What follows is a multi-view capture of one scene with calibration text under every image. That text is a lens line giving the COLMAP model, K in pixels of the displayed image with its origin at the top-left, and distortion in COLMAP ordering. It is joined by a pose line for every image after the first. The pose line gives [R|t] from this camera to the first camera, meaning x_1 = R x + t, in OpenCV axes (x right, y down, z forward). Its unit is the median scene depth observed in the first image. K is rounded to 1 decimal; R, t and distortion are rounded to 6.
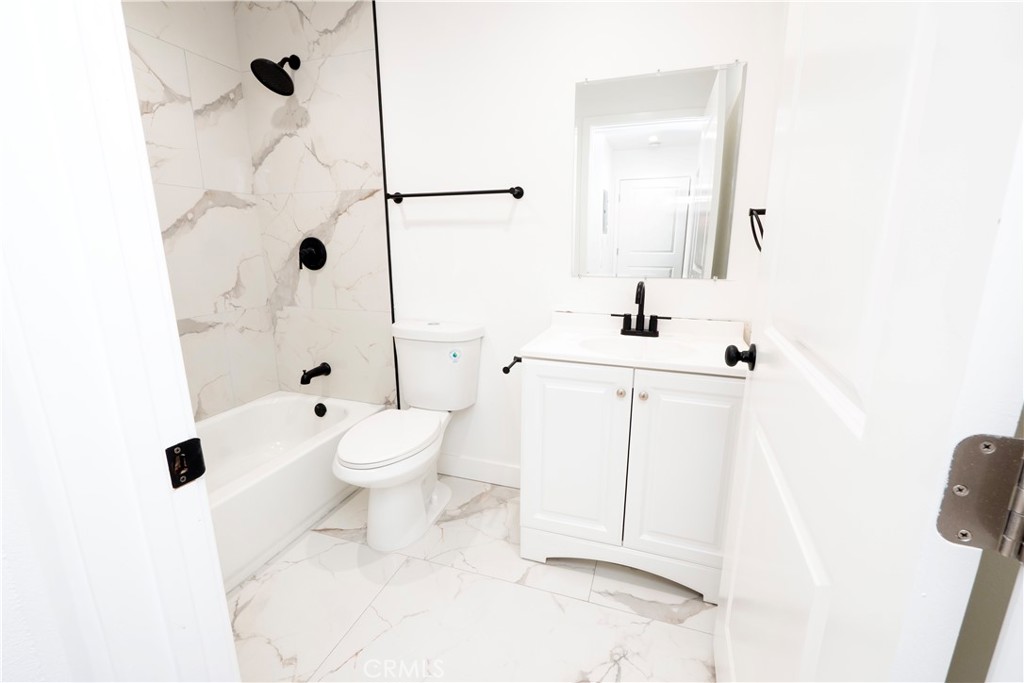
lens RADIAL K [[432.0, 0, 507.6], [0, 432.0, 336.7], [0, 0, 1]] dist [-0.005824, 0.003094]
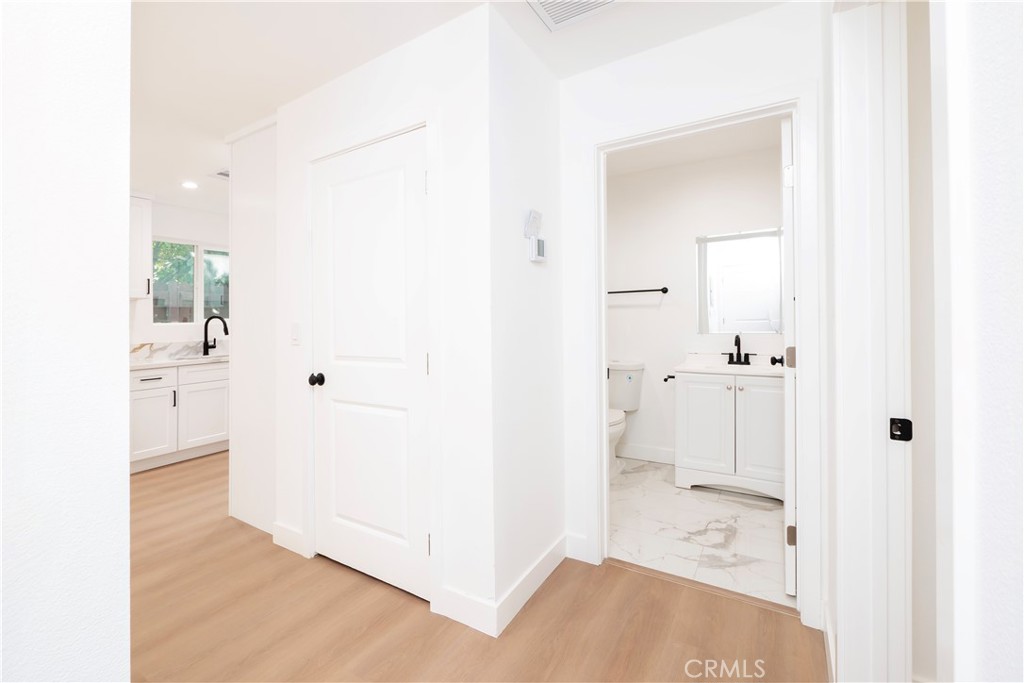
lens RADIAL K [[432.0, 0, 509.5], [0, 432.0, 327.0], [0, 0, 1]] dist [-0.005824, 0.003094]
pose [[0.975860, -0.015505, -0.217848, -0.244210], [-0.022357, 0.985145, -0.170261, 0.173453], [0.217251, 0.171021, 0.961017, -1.000918]]
